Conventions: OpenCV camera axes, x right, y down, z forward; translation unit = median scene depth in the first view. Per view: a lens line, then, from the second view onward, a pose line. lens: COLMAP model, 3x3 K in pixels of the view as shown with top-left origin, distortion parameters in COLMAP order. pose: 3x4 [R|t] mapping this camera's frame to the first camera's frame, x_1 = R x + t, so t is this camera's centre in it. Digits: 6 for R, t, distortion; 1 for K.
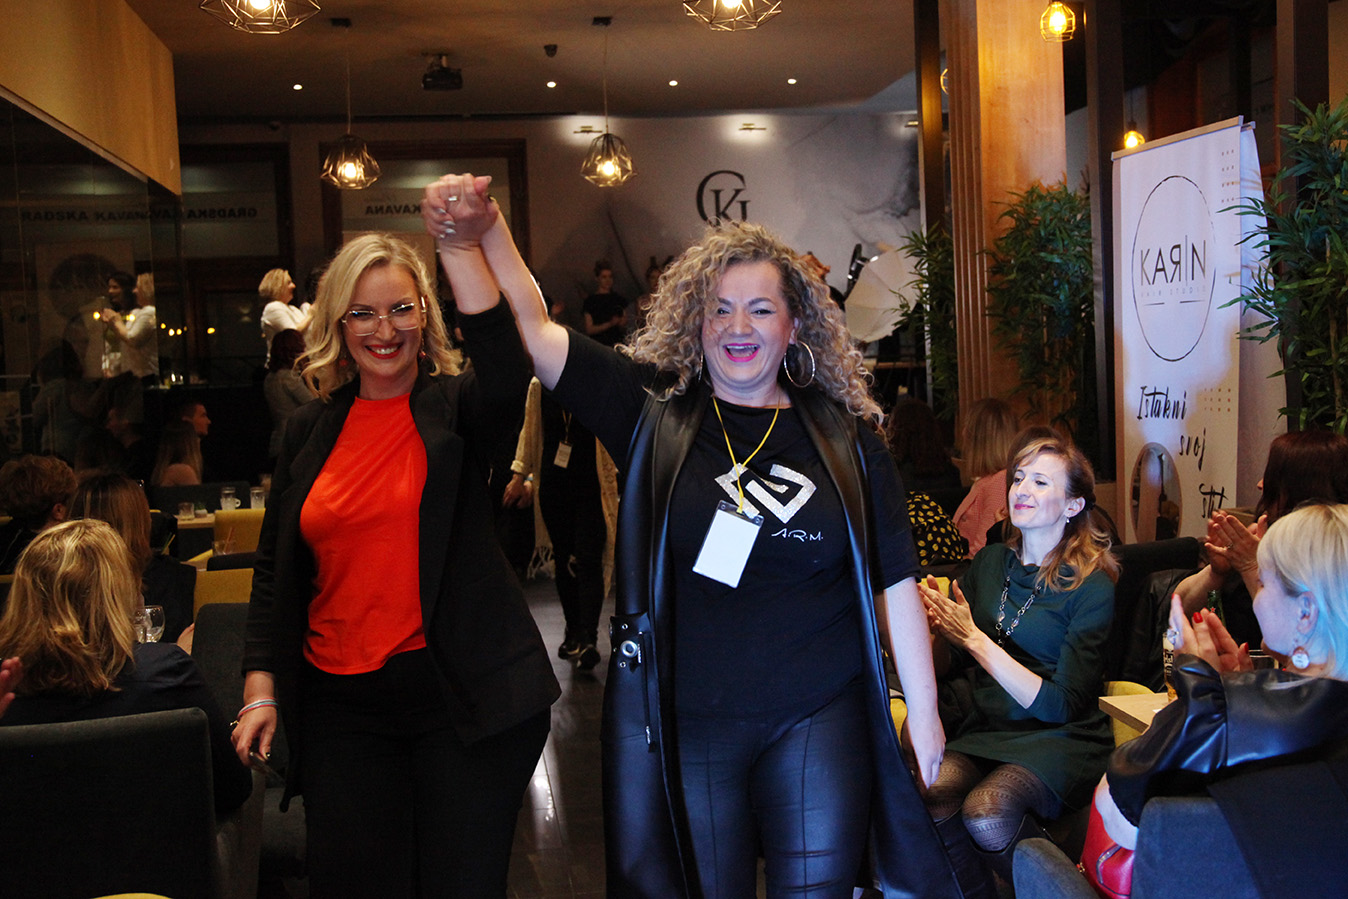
lens RADIAL K [[1460.0, 0, 703.0], [0, 1460.0, 411.2], [0, 0, 1]] dist [0.075596, 0.000000]
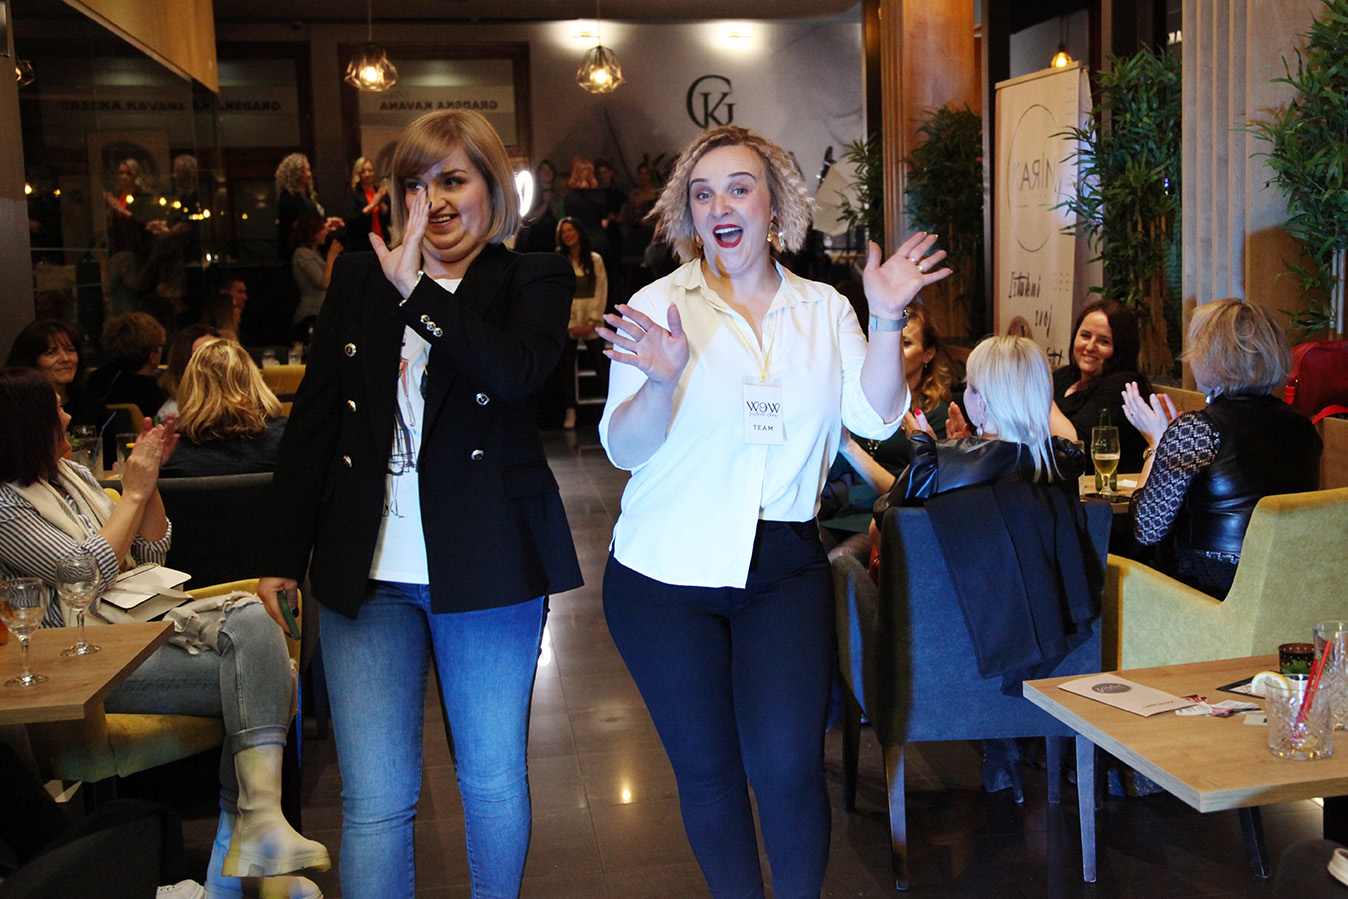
lens RADIAL K [[1602.3, 0, 756.1], [0, 1602.3, 389.3], [0, 0, 1]] dist [0.094772, 0.000000]
pose [[0.999777, 0.014507, 0.015370, 0.041736], [-0.015209, 0.998800, 0.046558, 0.016104], [-0.014676, -0.046782, 0.998797, -0.266536]]
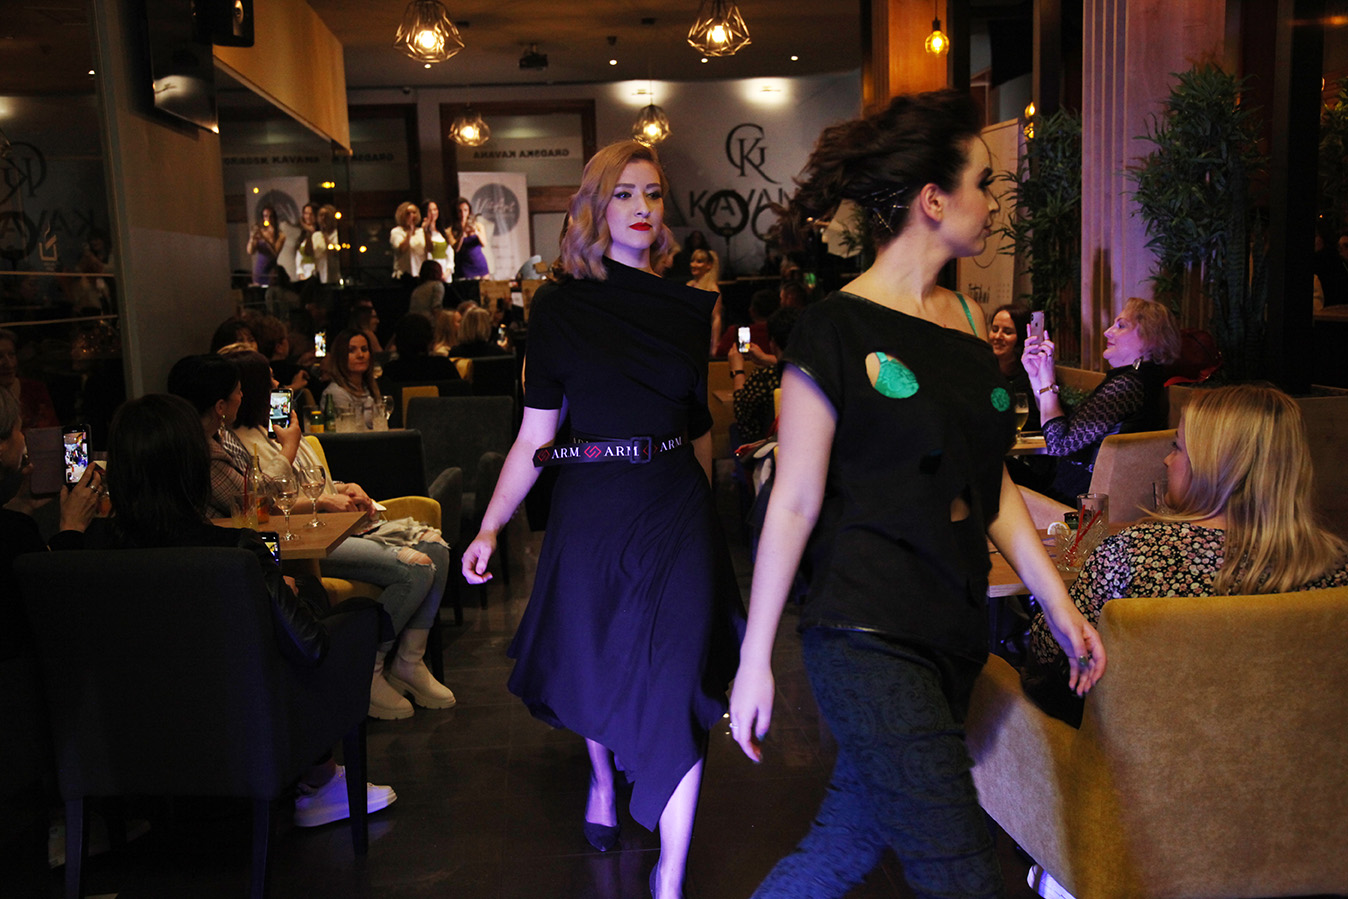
lens RADIAL K [[1550.6, 0, 674.3], [0, 1550.6, 462.7], [0, 0, 1]] dist [0.102240, 0.000000]
pose [[0.997073, 0.014866, -0.074997, 0.075909], [-0.008799, 0.996708, 0.080597, 0.030545], [0.075948, -0.079701, 0.993921, -0.517782]]
